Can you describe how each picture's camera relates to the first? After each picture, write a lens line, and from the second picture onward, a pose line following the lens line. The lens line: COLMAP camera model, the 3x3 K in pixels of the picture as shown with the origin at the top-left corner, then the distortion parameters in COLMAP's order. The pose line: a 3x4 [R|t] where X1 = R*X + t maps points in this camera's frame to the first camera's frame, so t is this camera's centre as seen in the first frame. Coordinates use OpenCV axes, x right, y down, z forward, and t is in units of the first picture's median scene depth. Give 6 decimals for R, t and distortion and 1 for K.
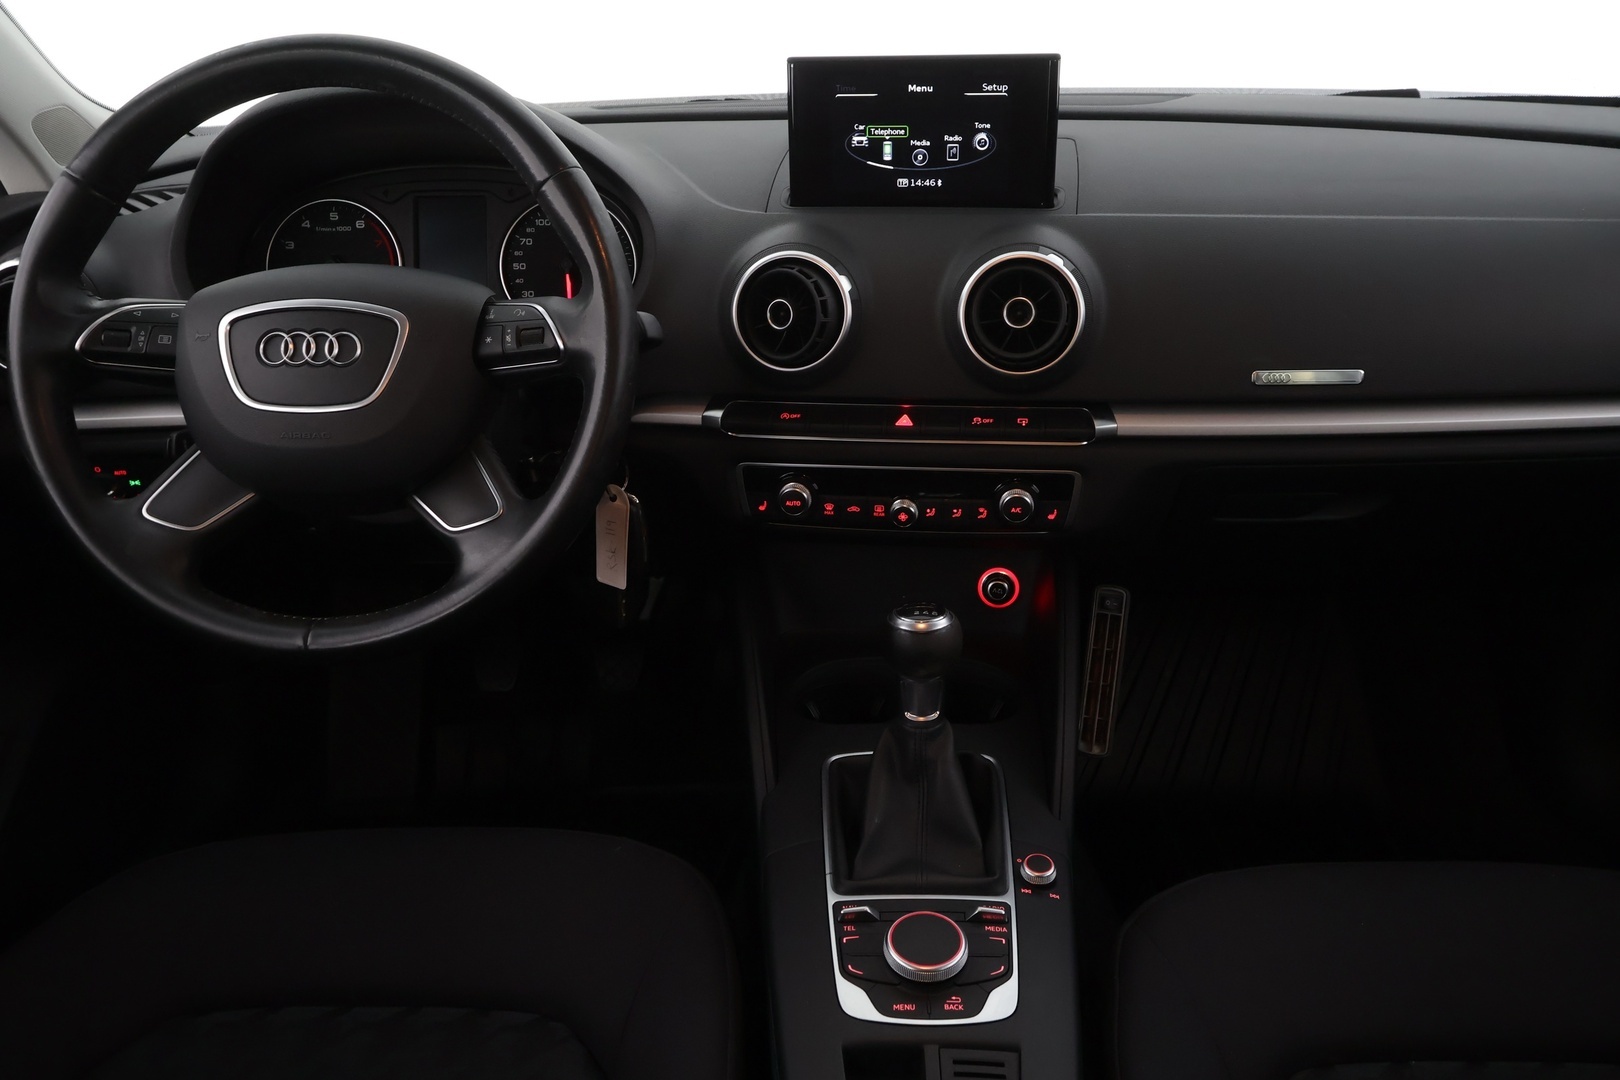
lens RADIAL K [[1265.8, 0, 810.0], [0, 1265.8, 540.0], [0, 0, 1]] dist [0.002136, 0.005987]
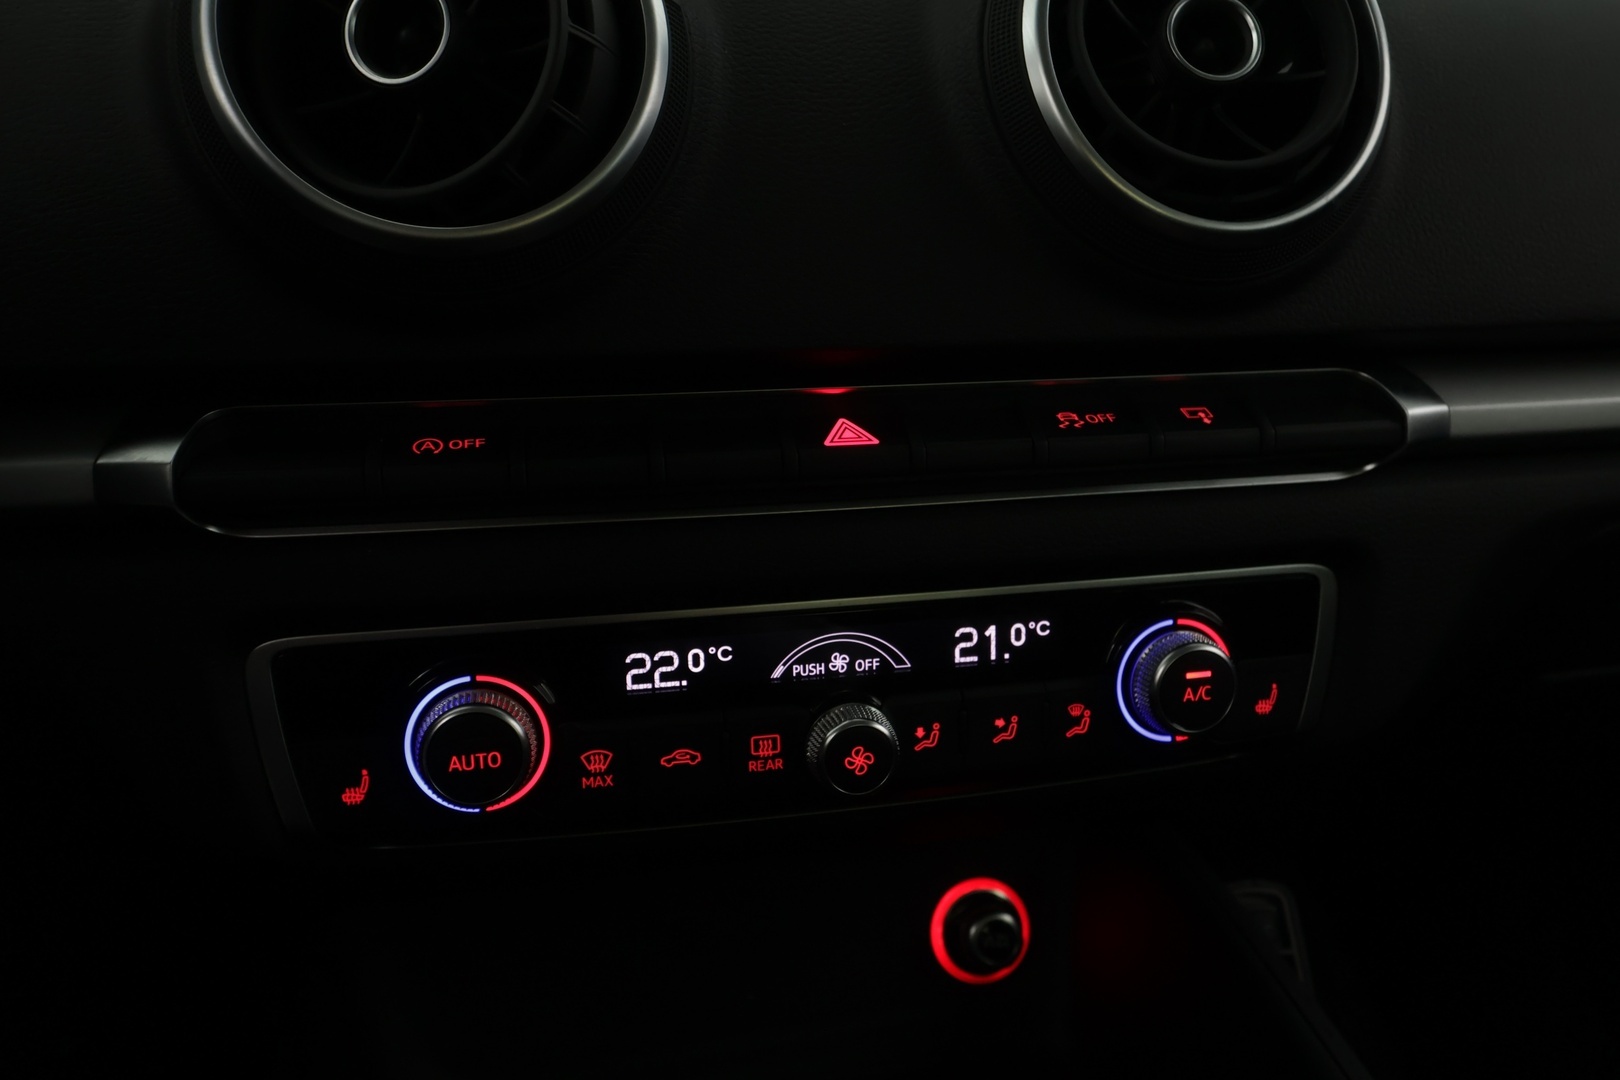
lens RADIAL K [[1265.8, 0, 810.0], [0, 1265.8, 540.0], [0, 0, 1]] dist [0.002136, 0.005987]
pose [[0.932521, -0.059108, 0.356245, -0.043401], [0.138076, 0.969913, -0.200508, -0.010917], [-0.333675, 0.236167, 0.912626, 0.752592]]
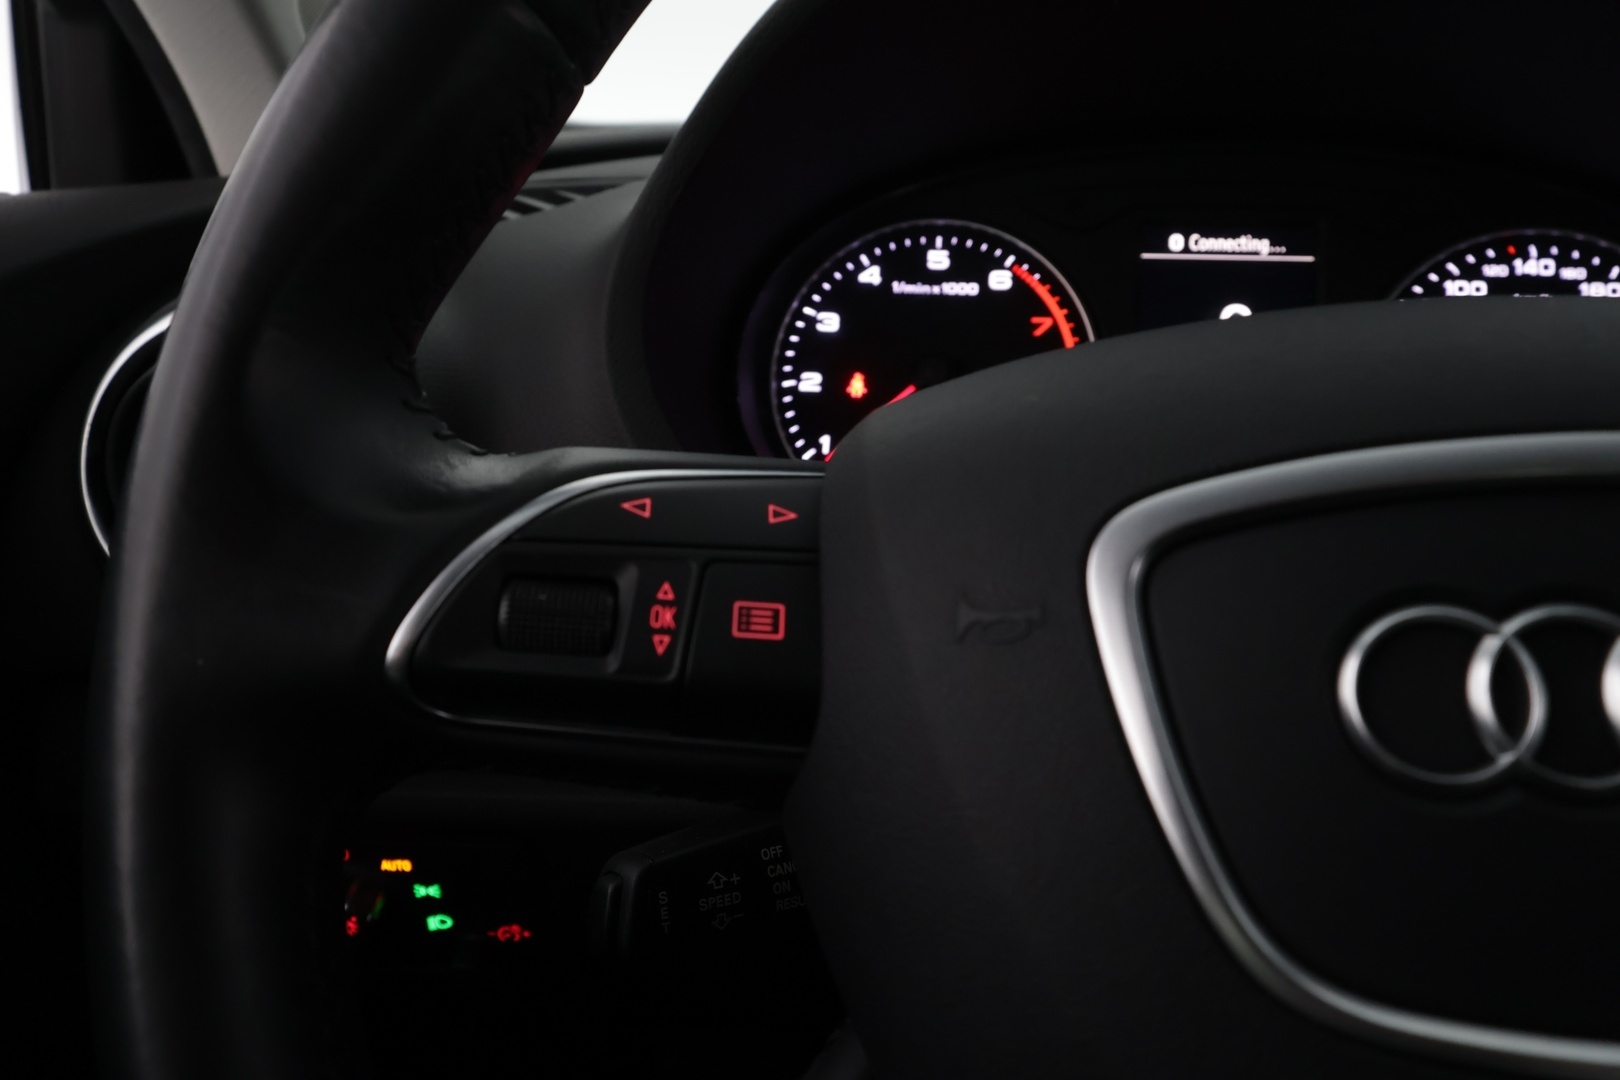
lens RADIAL K [[1265.8, 0, 810.0], [0, 1265.8, 540.0], [0, 0, 1]] dist [0.002136, 0.005987]
pose [[0.996388, 0.003733, -0.084835, -0.420610], [-0.015500, 0.990246, -0.138464, -0.123633], [0.083491, 0.139279, 0.986727, 0.678120]]
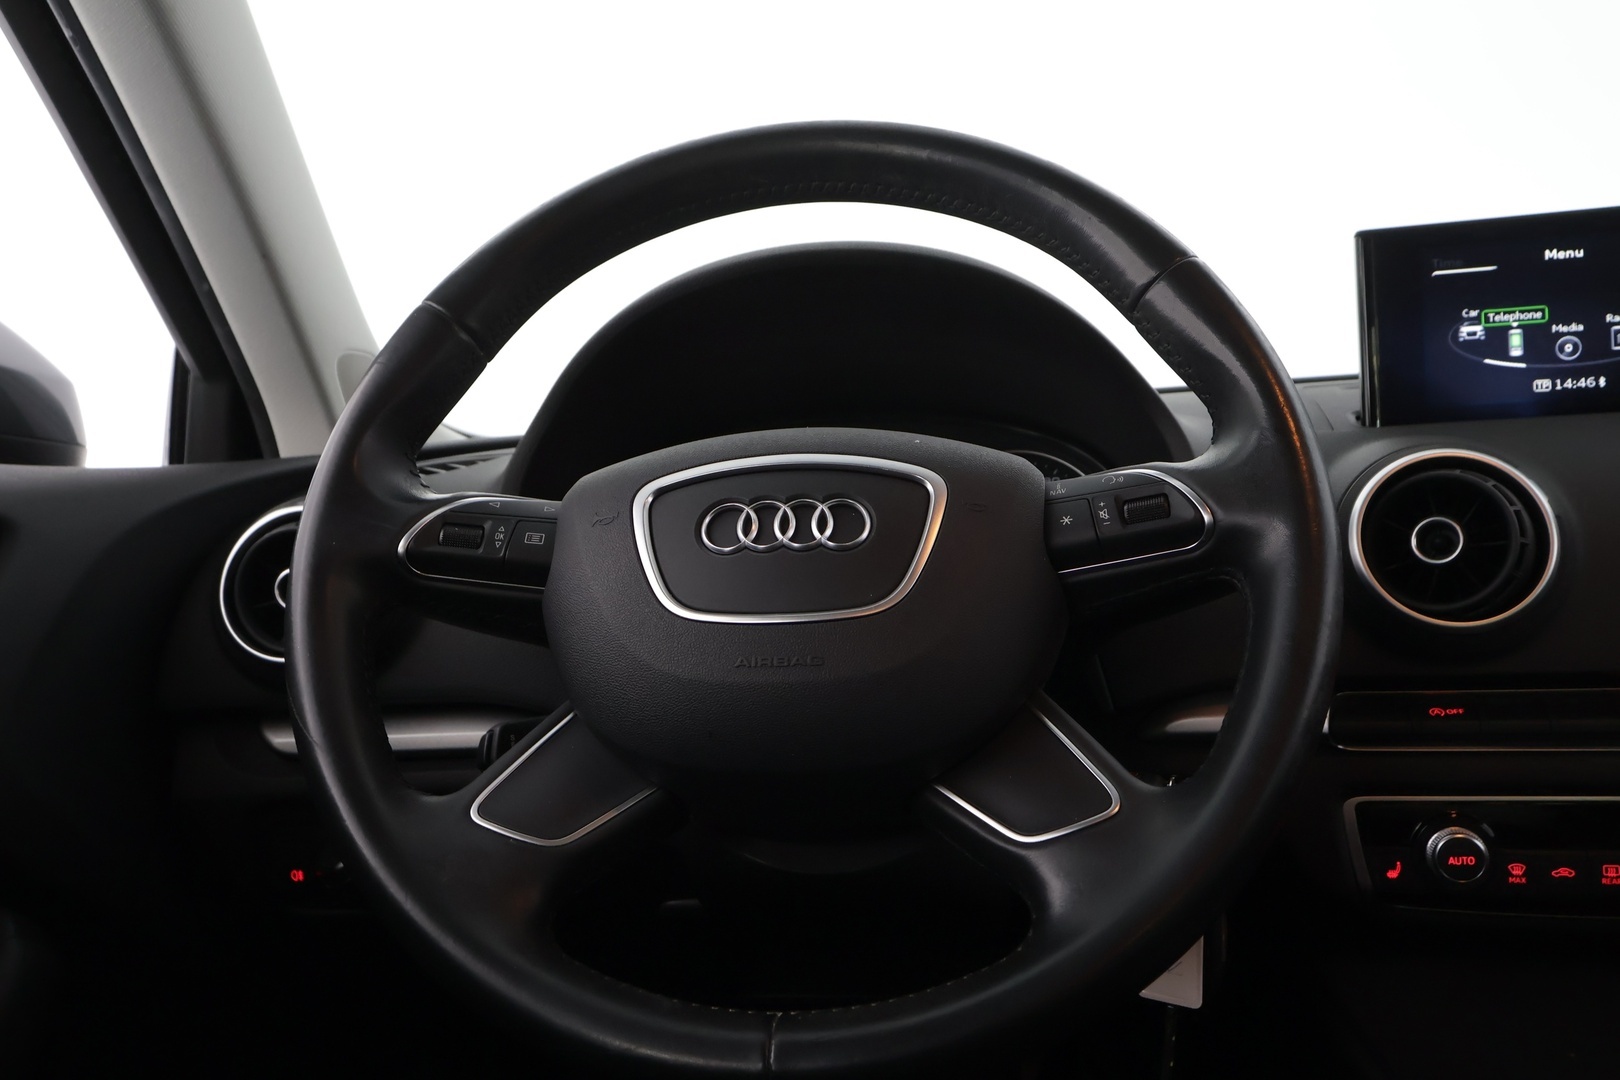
lens RADIAL K [[1292.2, 0, 810.0], [0, 1292.2, 540.0], [0, 0, 1]] dist [-0.006246, 0.009607]
pose [[0.995705, -0.023130, -0.089647, -0.277404], [-0.013558, 0.921420, -0.388332, 0.076731], [0.091585, 0.387879, 0.917149, 0.375287]]
